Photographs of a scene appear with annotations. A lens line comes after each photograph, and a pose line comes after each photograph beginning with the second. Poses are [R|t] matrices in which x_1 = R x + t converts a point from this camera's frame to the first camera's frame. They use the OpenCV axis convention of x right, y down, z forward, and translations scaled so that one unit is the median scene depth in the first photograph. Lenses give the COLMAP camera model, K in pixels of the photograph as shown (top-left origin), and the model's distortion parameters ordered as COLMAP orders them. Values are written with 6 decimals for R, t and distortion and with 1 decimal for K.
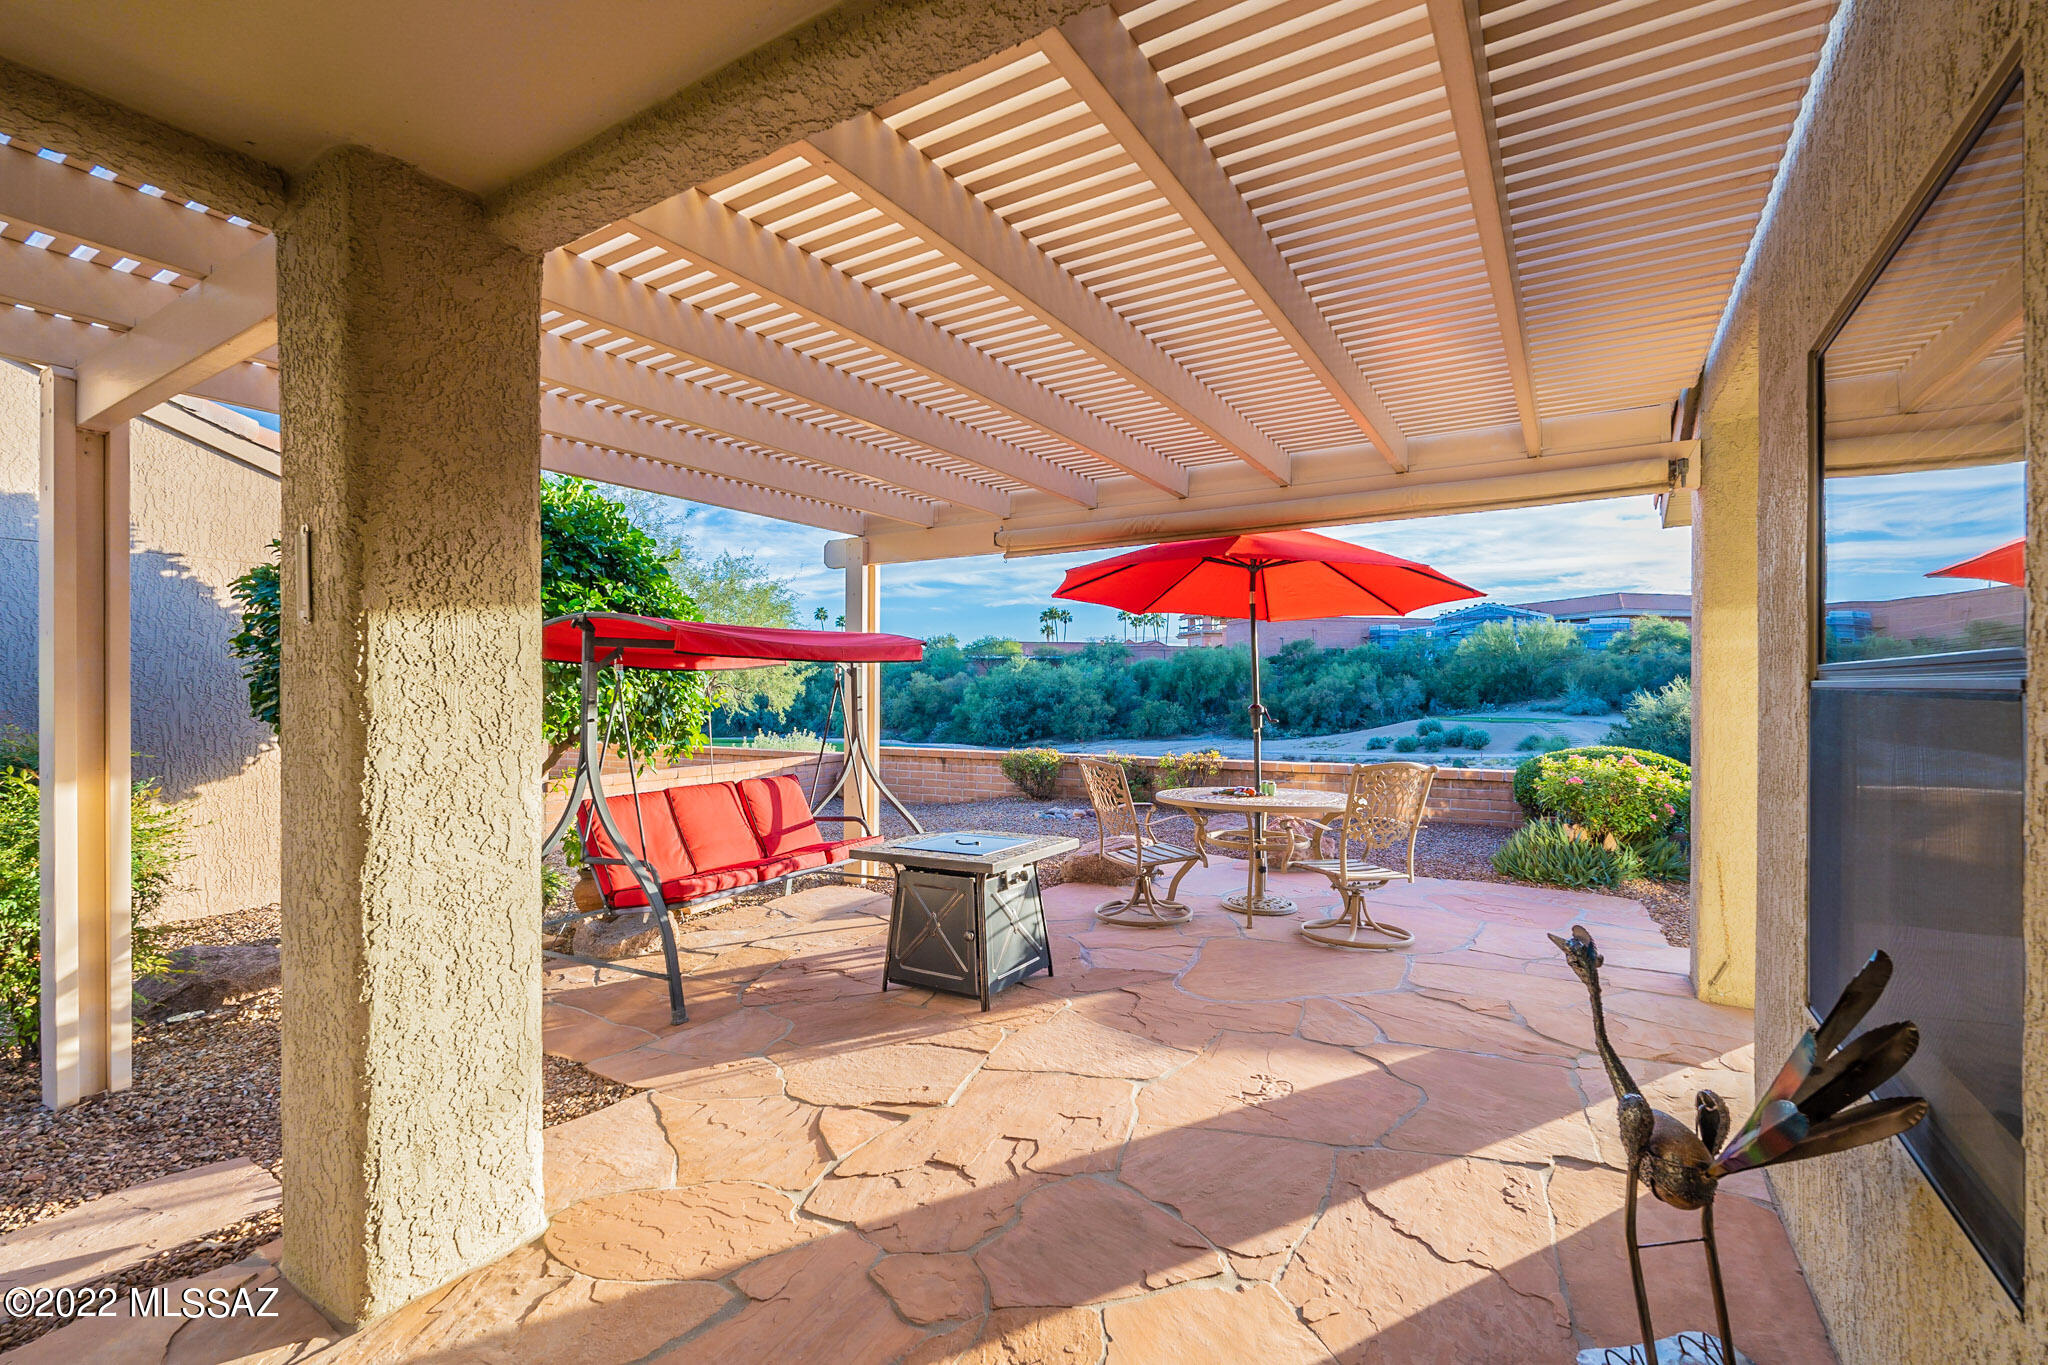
lens RADIAL K [[907.0, 0, 1013.4], [0, 907.0, 687.3], [0, 0, 1]] dist [-0.005047, 0.000822]
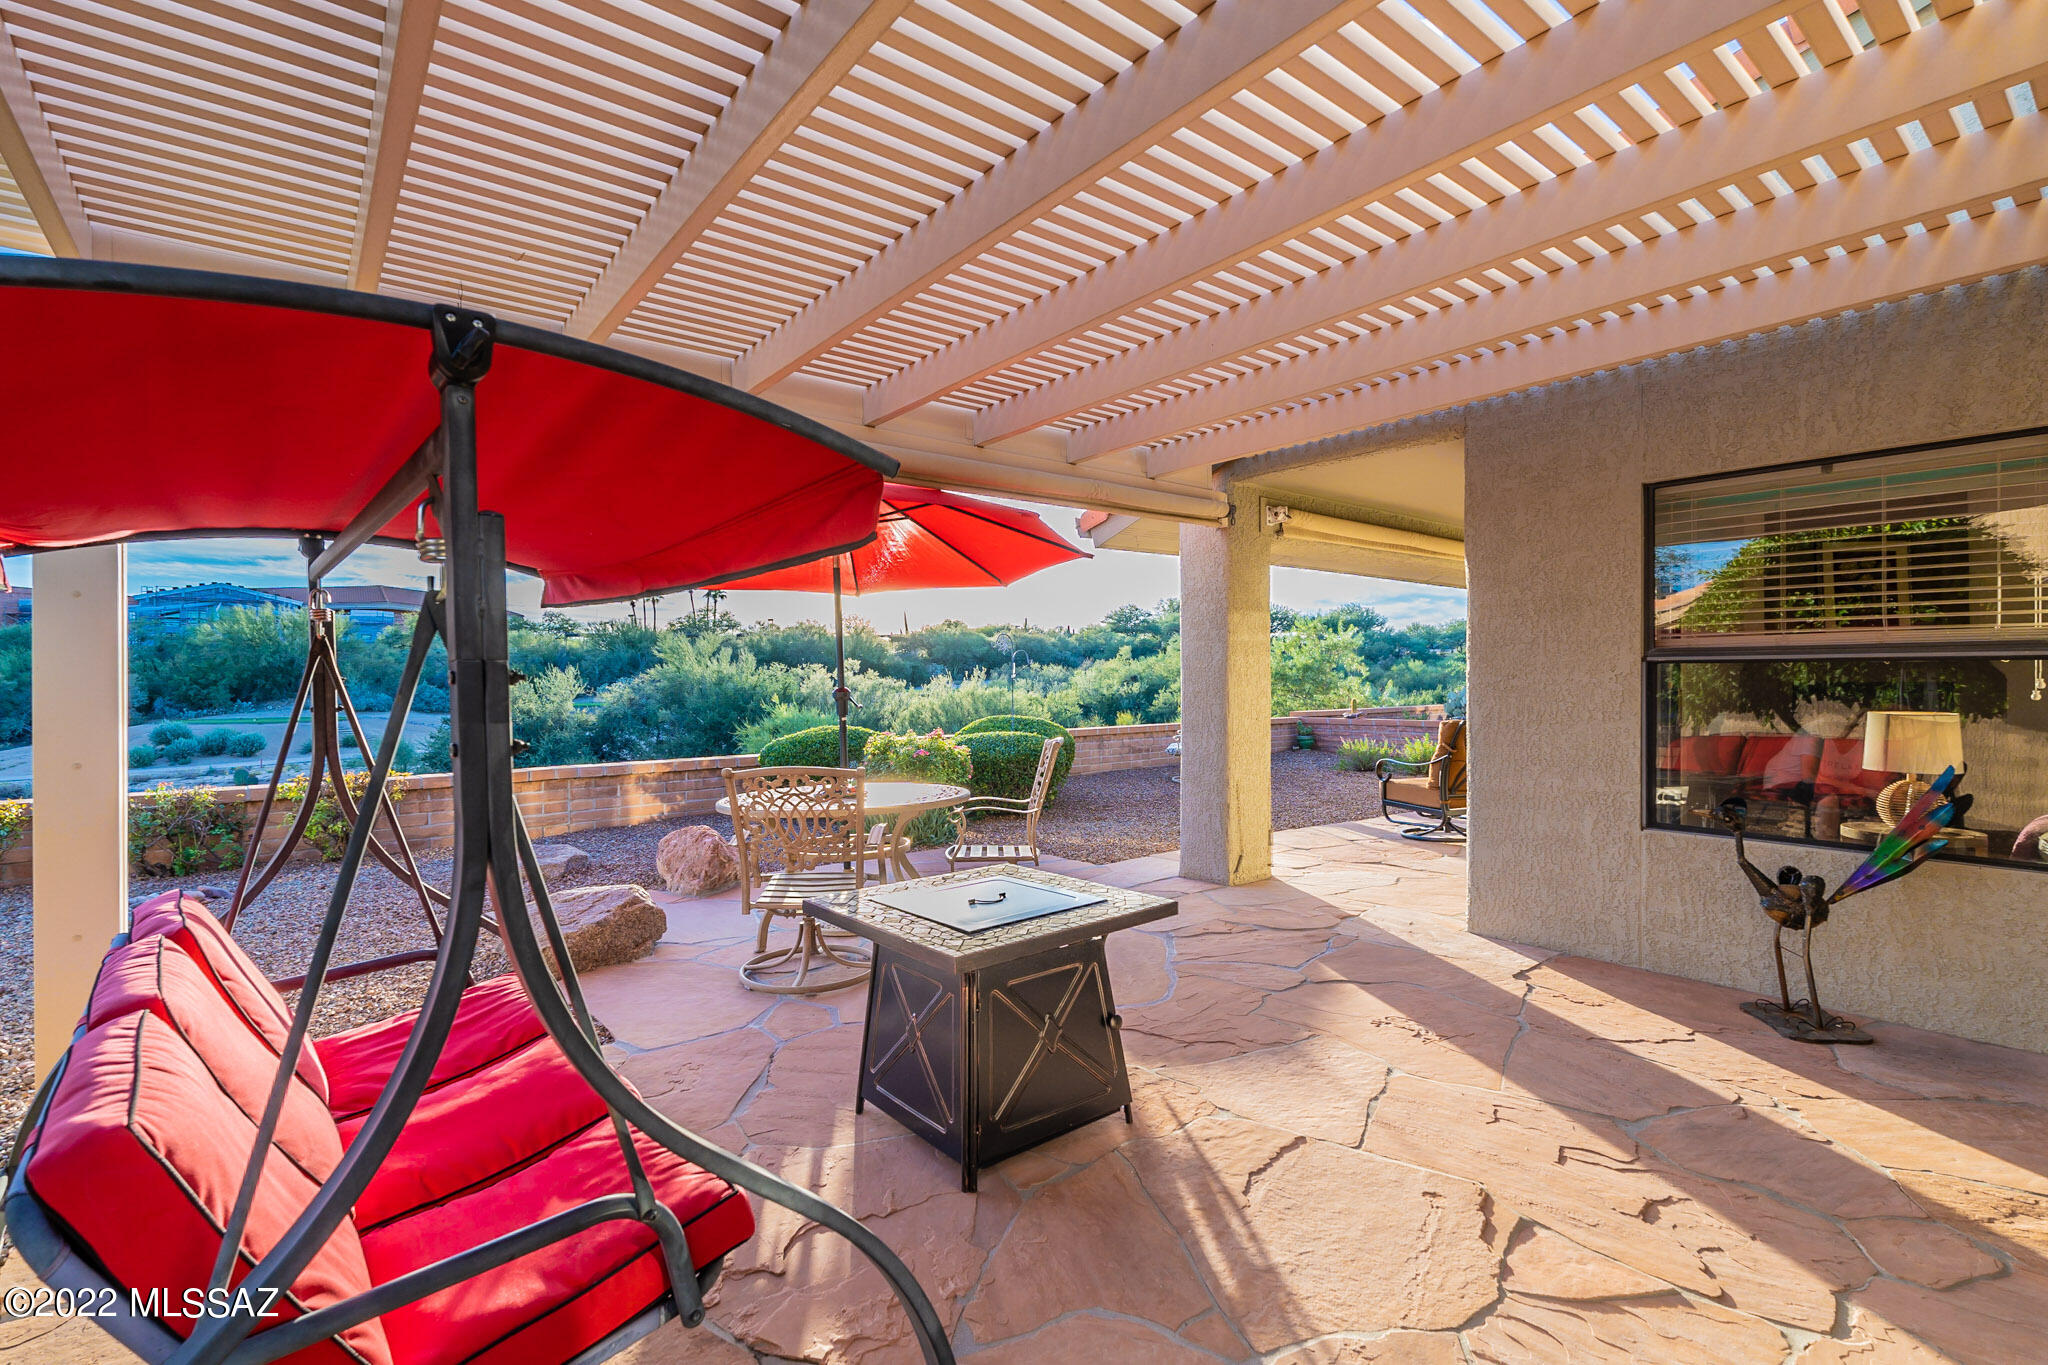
lens RADIAL K [[907.0, 0, 1016.8], [0, 907.0, 679.7], [0, 0, 1]] dist [-0.005047, 0.000822]
pose [[0.337720, -0.001596, 0.941245, -0.792702], [0.004976, 0.999988, -0.000090, 0.020460], [-0.941233, 0.004714, 0.337724, 0.938658]]
